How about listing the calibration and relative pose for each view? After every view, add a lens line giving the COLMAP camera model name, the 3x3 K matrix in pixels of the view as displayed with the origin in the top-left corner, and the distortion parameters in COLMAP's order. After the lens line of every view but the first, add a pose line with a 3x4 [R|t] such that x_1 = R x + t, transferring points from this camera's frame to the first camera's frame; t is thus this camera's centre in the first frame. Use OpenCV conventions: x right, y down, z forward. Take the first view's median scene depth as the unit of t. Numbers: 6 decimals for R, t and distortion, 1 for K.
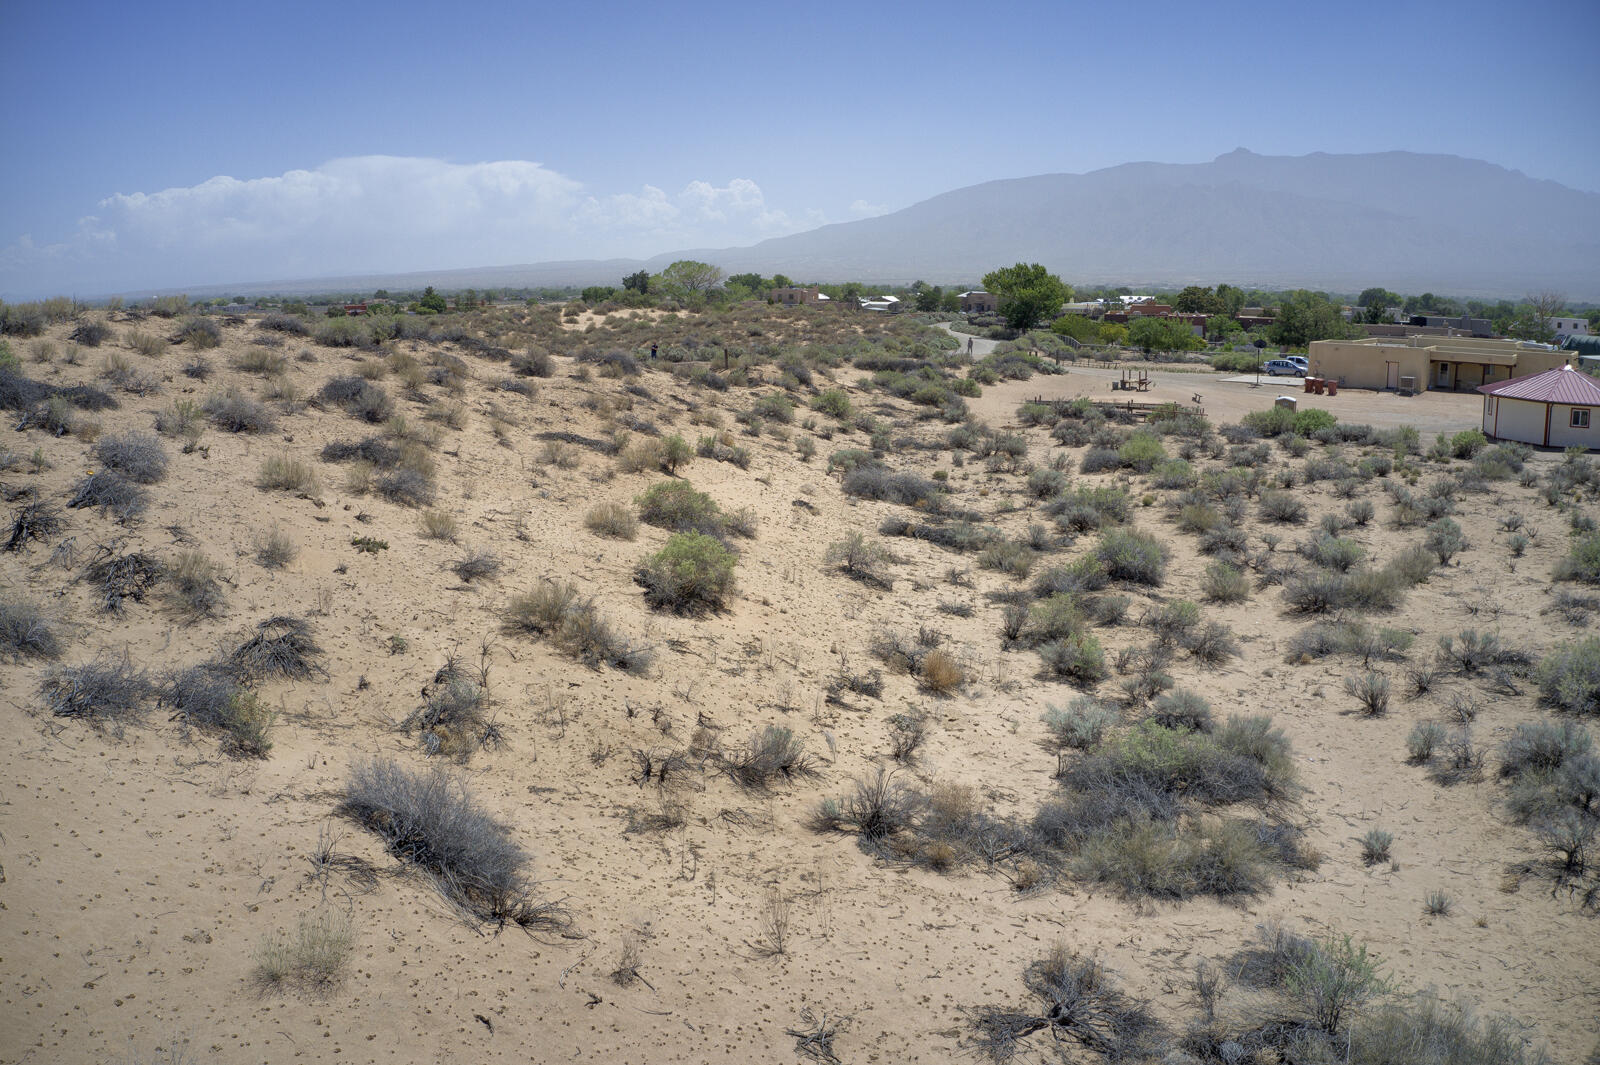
lens RADIAL K [[1301.1, 0, 801.6], [0, 1301.1, 517.3], [0, 0, 1]] dist [-0.215830, 0.028993]
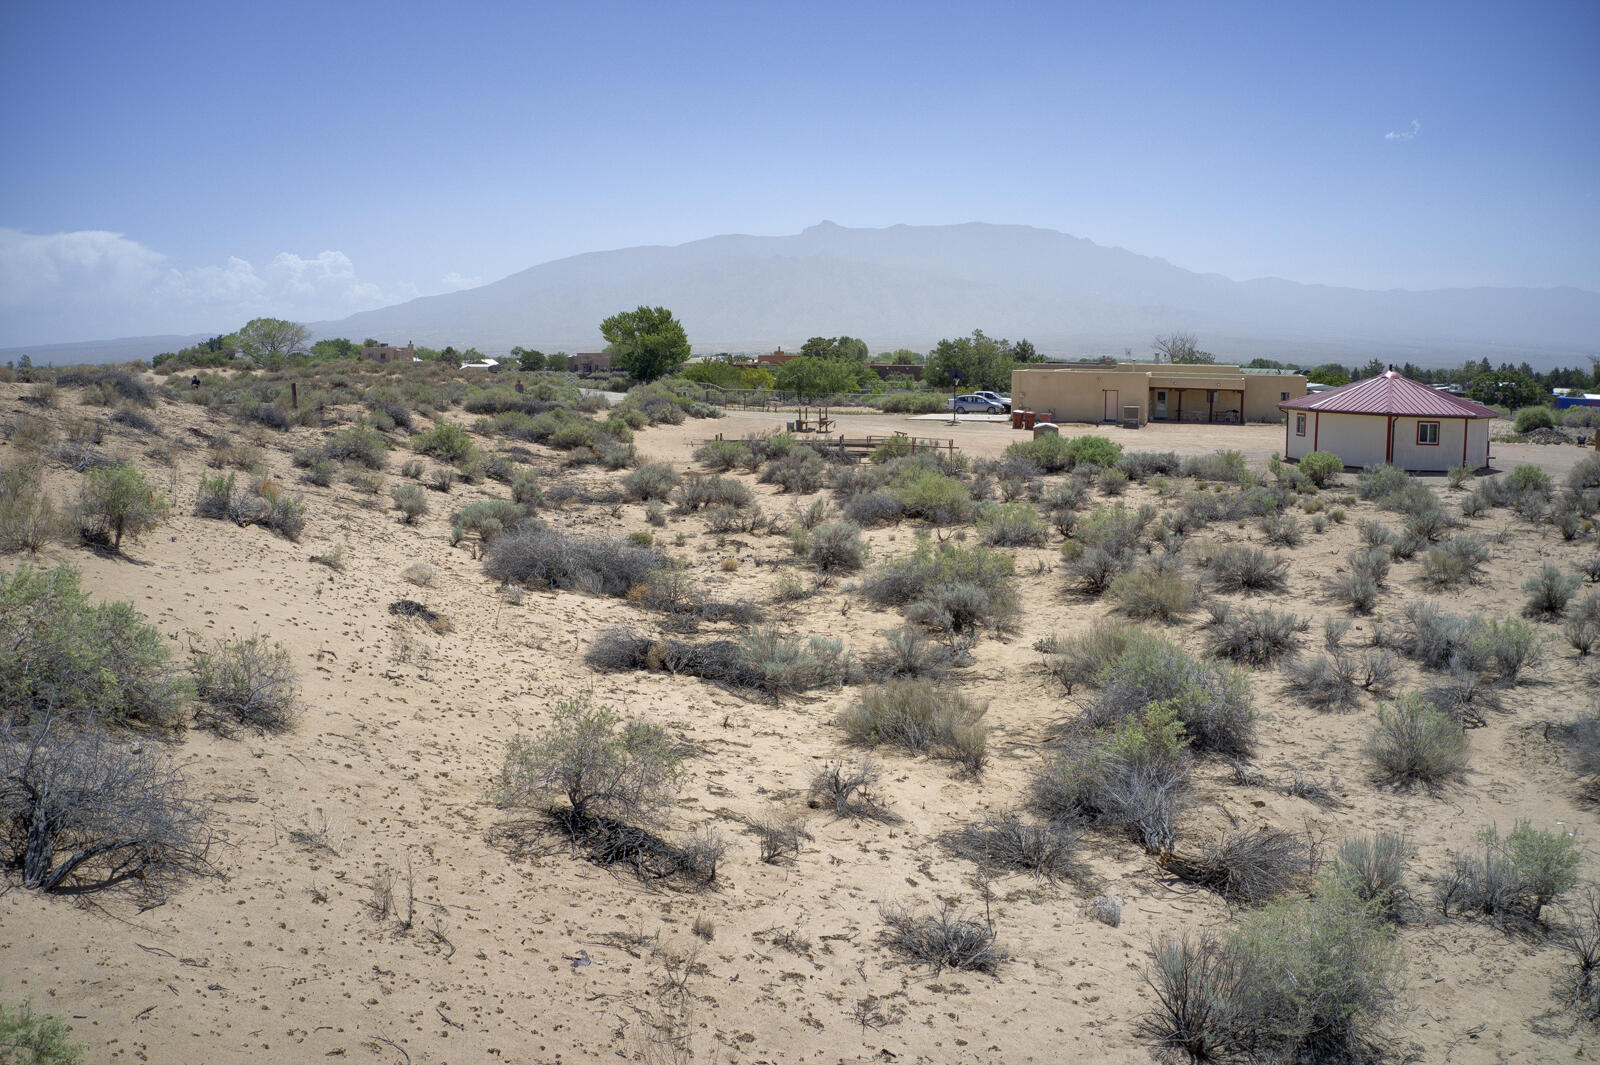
lens RADIAL K [[1301.1, 0, 801.6], [0, 1301.1, 517.3], [0, 0, 1]] dist [-0.215830, 0.028993]
pose [[0.952717, -0.034273, 0.301919, -0.001756], [0.050859, 0.997588, -0.047246, -0.008435], [-0.299572, 0.060367, 0.952162, 0.315335]]
